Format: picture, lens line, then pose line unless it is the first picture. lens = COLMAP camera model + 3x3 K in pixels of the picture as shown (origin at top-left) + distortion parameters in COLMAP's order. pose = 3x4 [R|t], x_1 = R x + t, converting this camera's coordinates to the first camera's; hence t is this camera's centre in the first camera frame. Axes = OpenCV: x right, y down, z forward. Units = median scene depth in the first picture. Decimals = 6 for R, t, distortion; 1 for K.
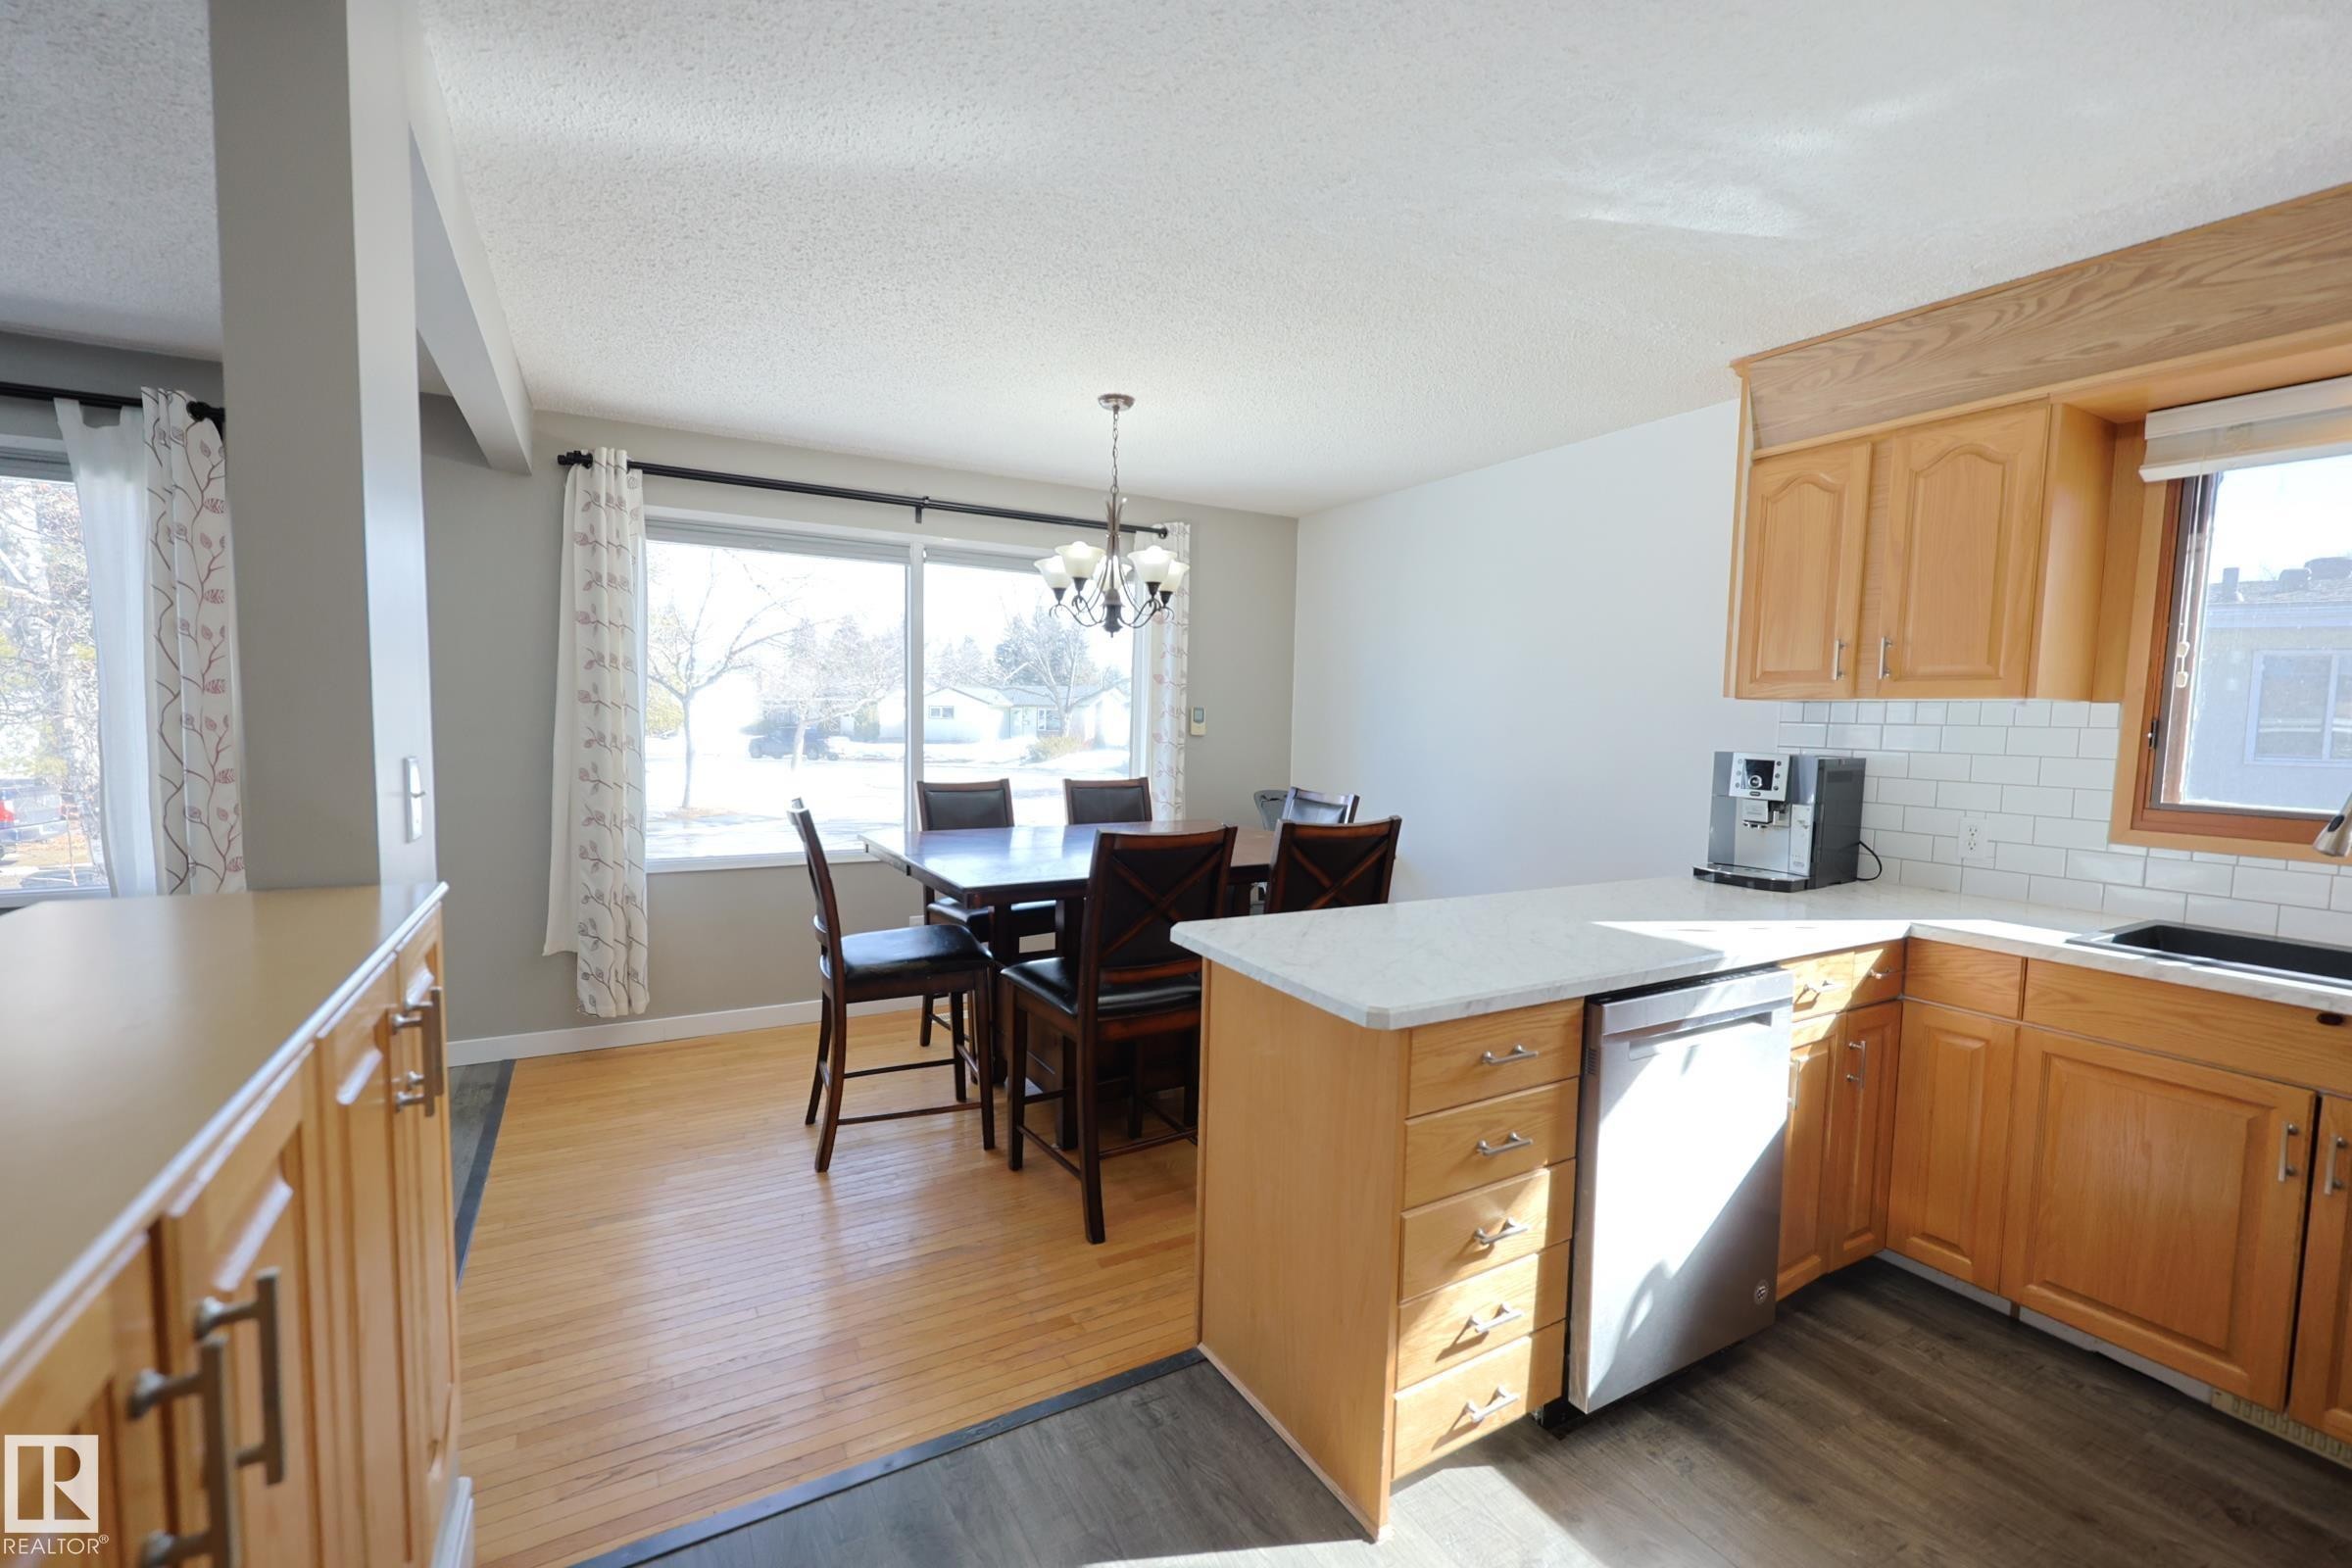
lens RADIAL K [[999.9, 0, 1190.8], [0, 999.9, 790.8], [0, 0, 1]] dist [-0.000599, -0.000334]
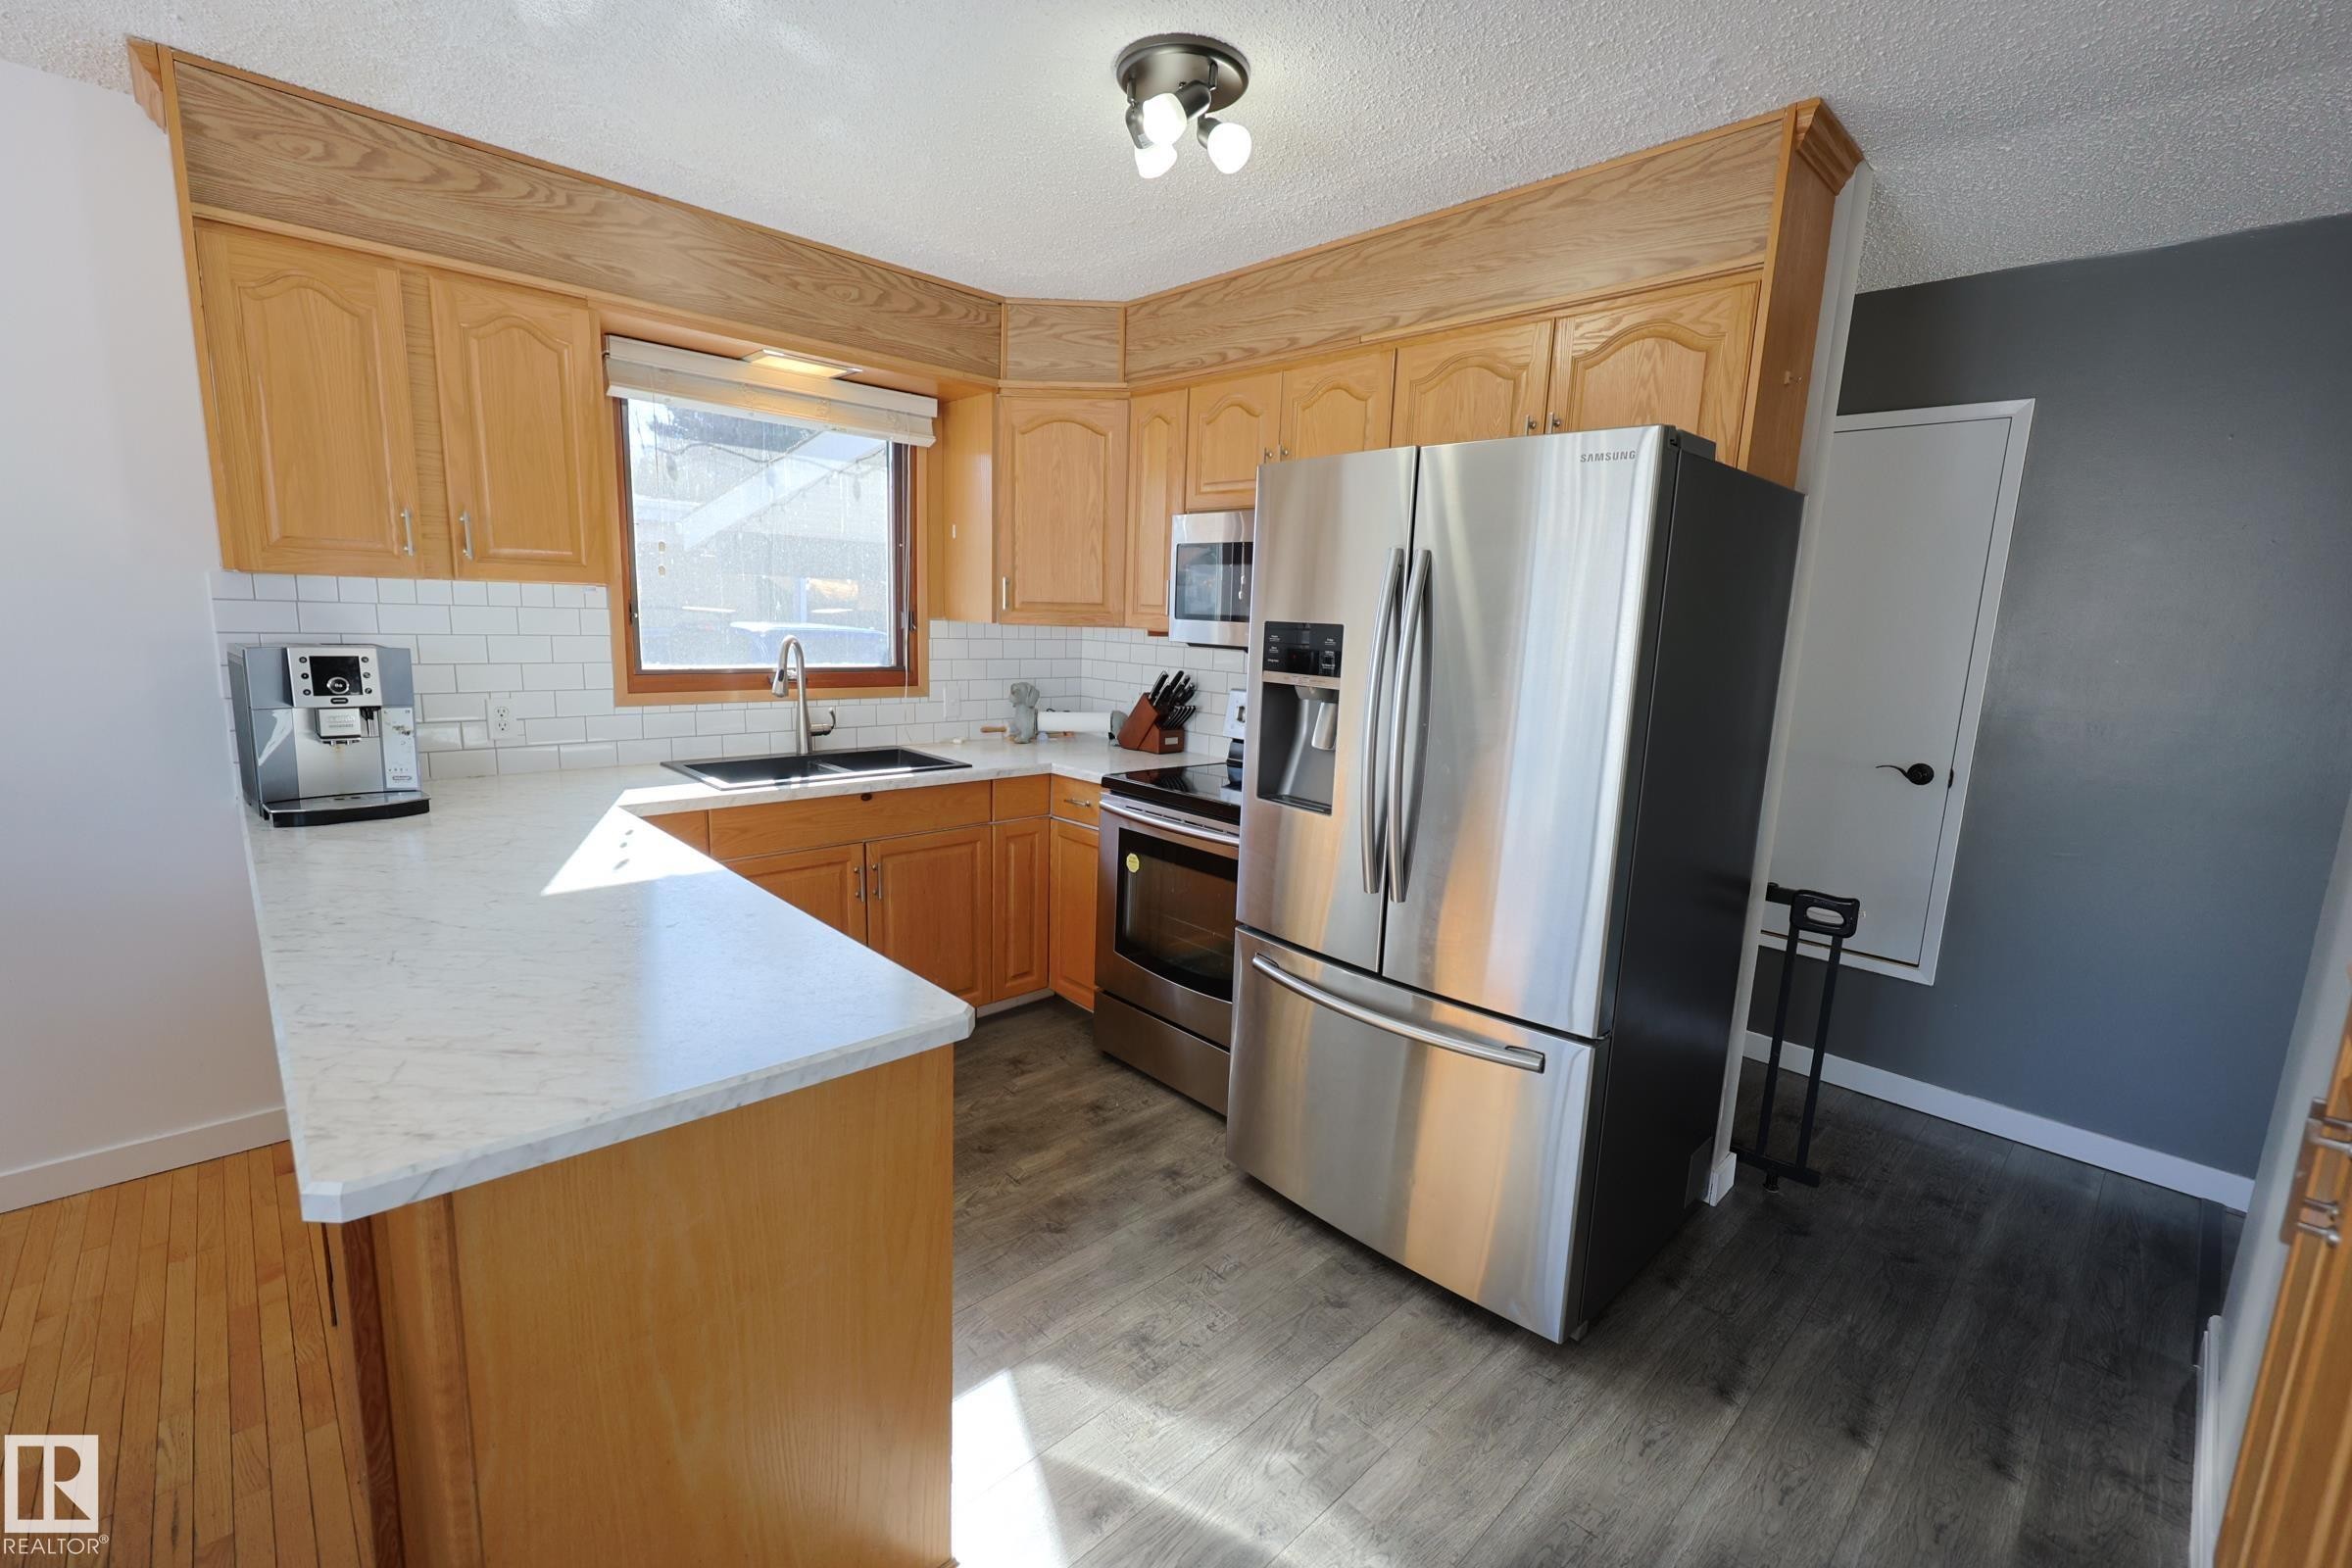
lens RADIAL K [[997.9, 0, 1183.4], [0, 997.9, 787.3], [0, 0, 1]] dist [-0.002528, -0.000544]
pose [[-0.238792, -0.201348, 0.949967, -0.315808], [0.030418, 0.976237, 0.214562, -0.072107], [-0.970594, 0.080131, -0.226992, 0.510129]]
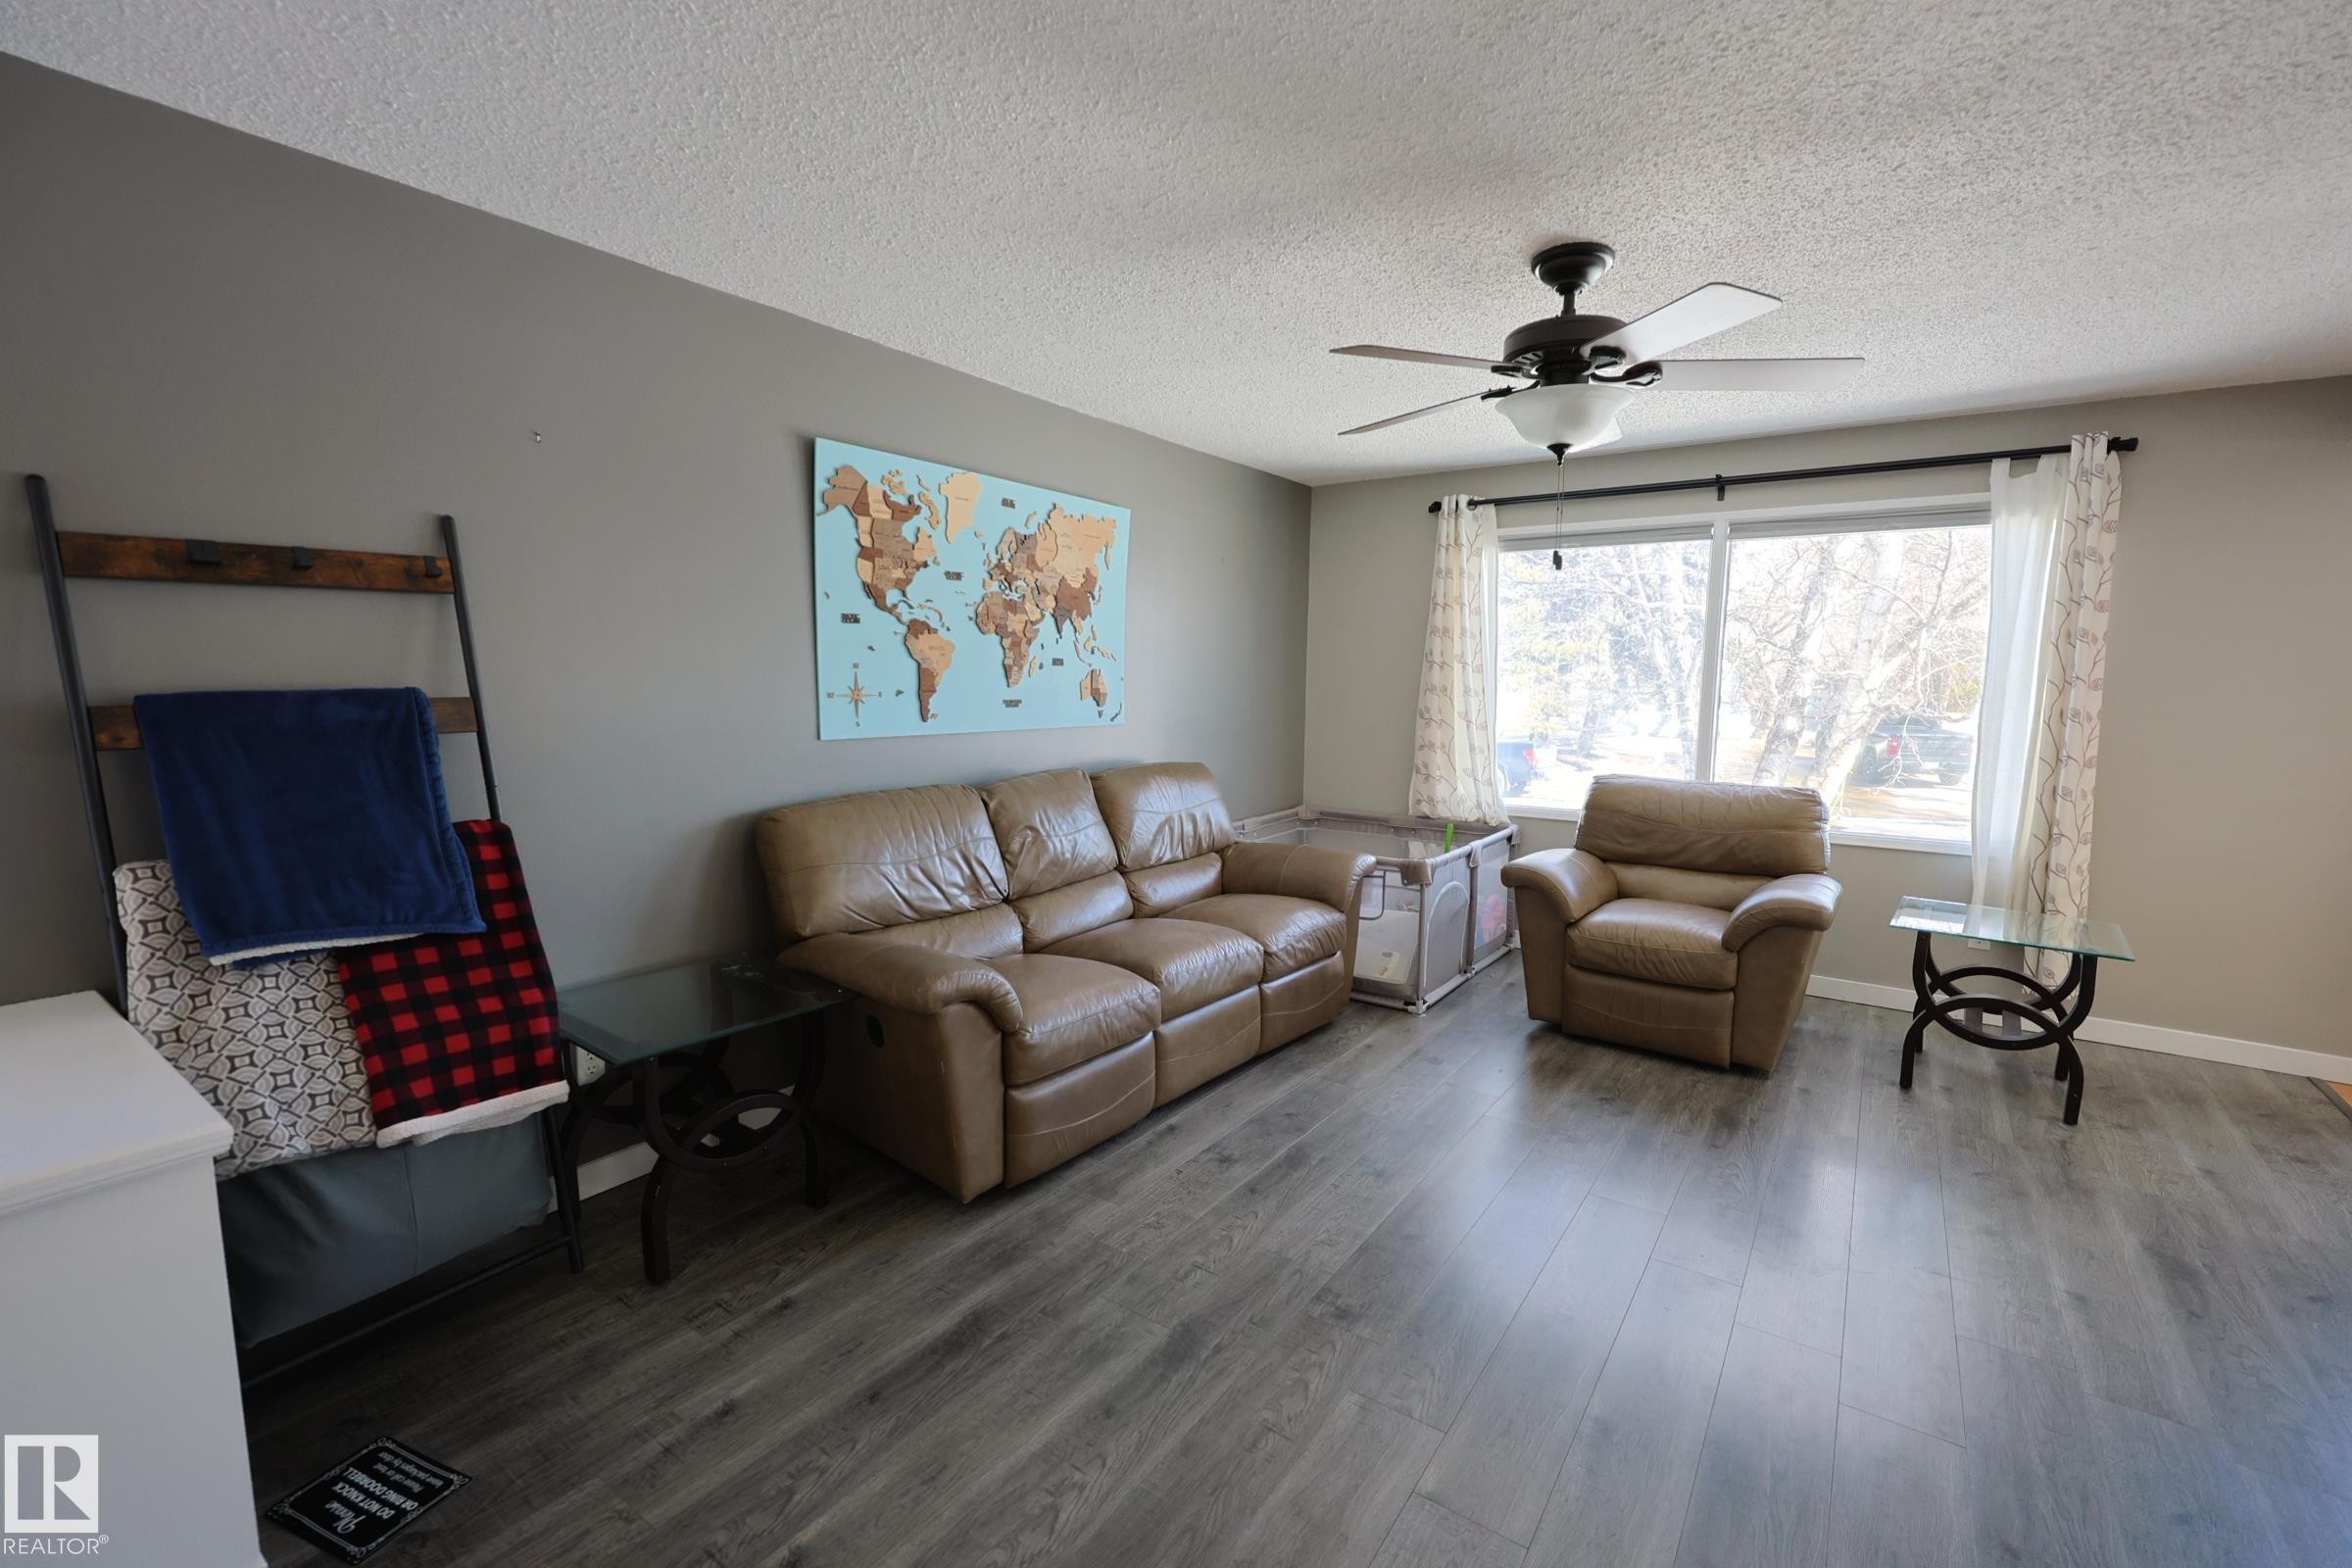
lens RADIAL K [[999.9, 0, 1190.8], [0, 999.9, 790.8], [0, 0, 1]] dist [-0.000599, -0.000334]
pose [[0.422068, 0.090700, -0.902016, -0.375025], [-0.066992, 0.995383, 0.068741, 0.008344], [0.904085, 0.031414, 0.426195, -0.450043]]
